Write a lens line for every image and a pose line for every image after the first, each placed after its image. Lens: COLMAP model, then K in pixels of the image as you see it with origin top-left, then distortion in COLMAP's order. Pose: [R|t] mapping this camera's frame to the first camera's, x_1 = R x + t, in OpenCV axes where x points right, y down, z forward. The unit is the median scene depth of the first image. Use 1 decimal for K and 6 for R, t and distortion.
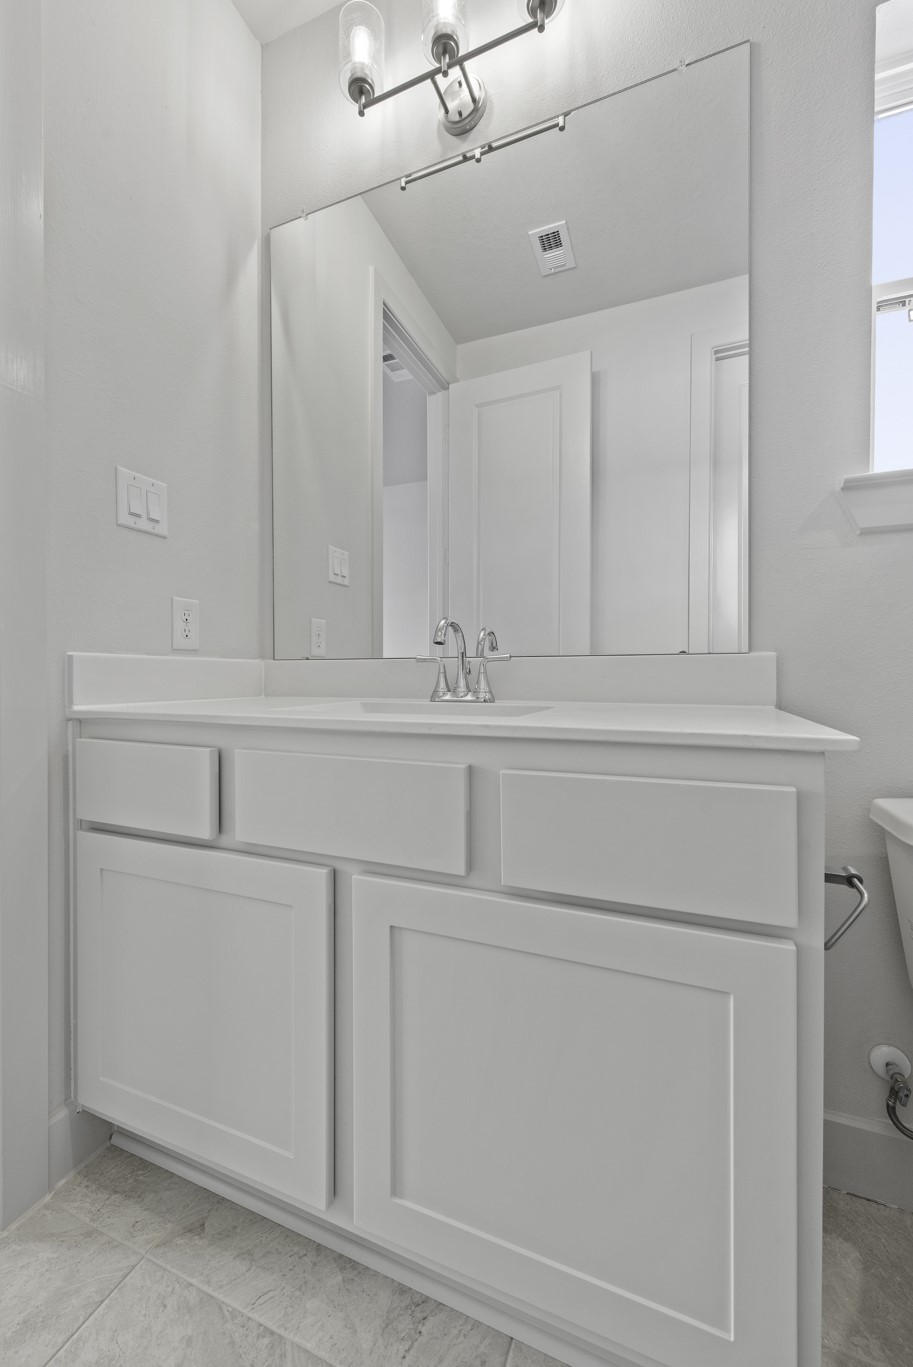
lens RADIAL K [[534.6, 0, 455.3], [0, 534.6, 677.3], [0, 0, 1]] dist [0.012955, -0.004360]
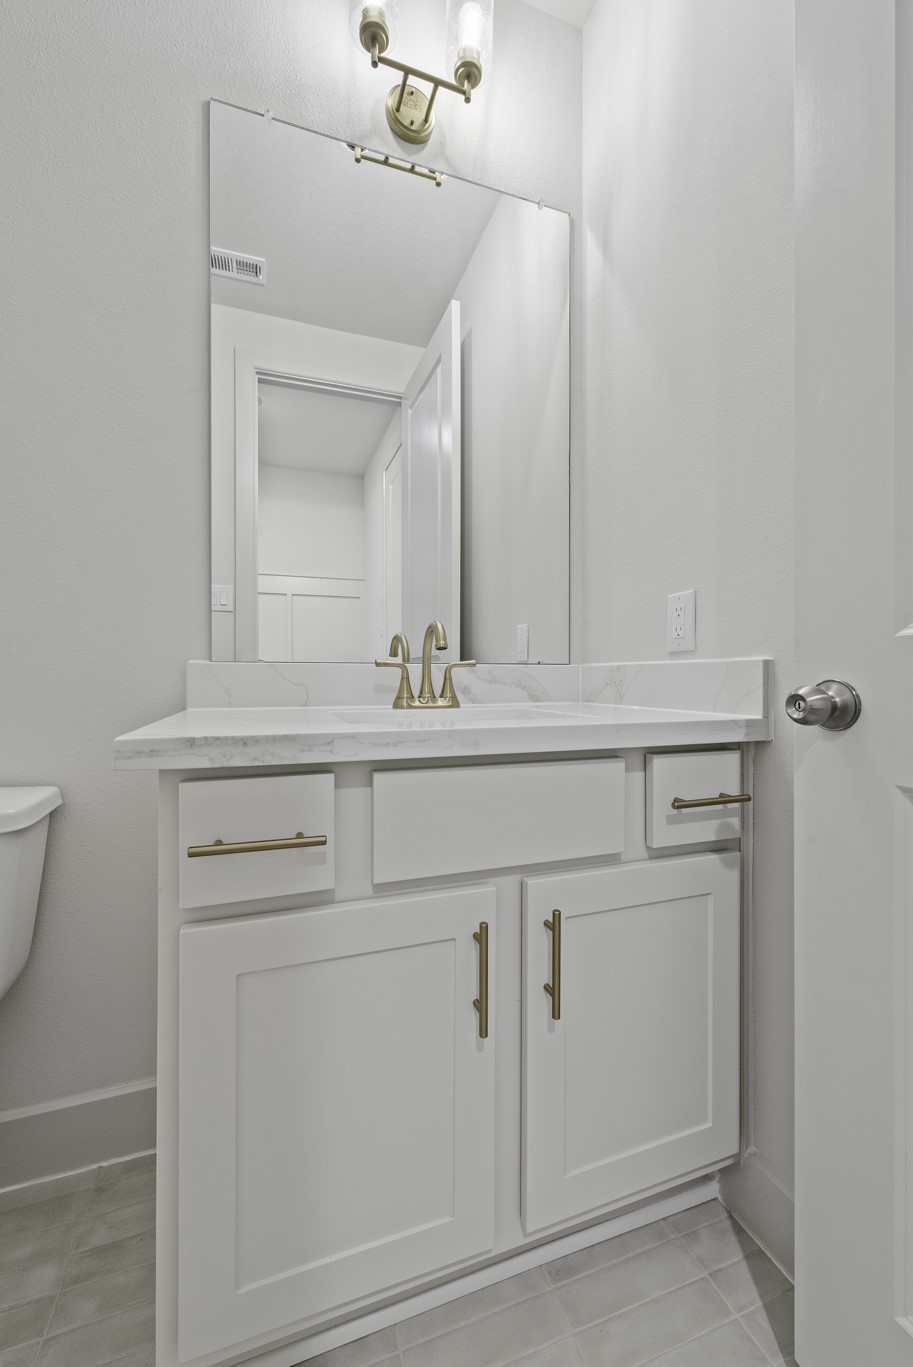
lens RADIAL K [[518.5, 0, 430.6], [0, 518.5, 681.0], [0, 0, 1]] dist [0.009939, -0.004450]
pose [[0.755412, 0.001470, 0.655249, -0.621870], [0.000787, 0.999995, -0.003152, 0.000397], [-0.655250, 0.002897, 0.755406, 0.251947]]
